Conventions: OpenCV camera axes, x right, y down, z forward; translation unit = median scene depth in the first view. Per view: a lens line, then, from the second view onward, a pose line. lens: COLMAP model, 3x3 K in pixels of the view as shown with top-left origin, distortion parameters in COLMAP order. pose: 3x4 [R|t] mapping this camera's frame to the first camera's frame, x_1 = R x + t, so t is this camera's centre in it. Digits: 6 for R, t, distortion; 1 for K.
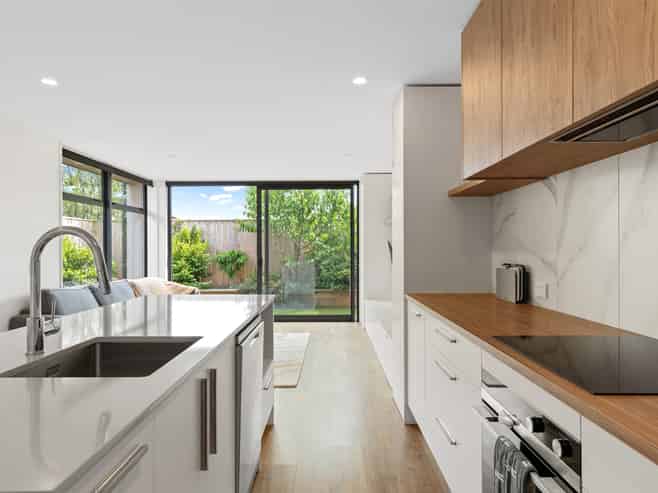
lens RADIAL K [[383.4, 0, 328.8], [0, 383.4, 246.6], [0, 0, 1]] dist [-0.000746, 0.000051]
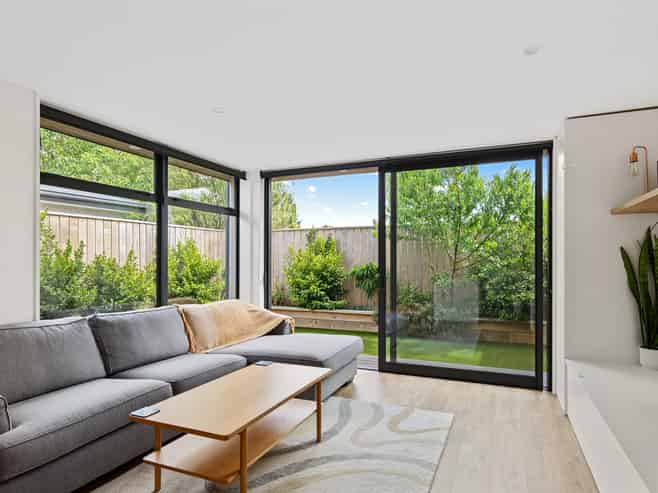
lens RADIAL K [[397.4, 0, 335.7], [0, 397.4, 259.5], [0, 0, 1]] dist [0.037490, -0.000651]
pose [[0.922309, 0.003553, -0.386437, 0.008590], [-0.003252, 0.999994, 0.001431, 0.000450], [0.386440, -0.000063, 0.922315, 0.206054]]
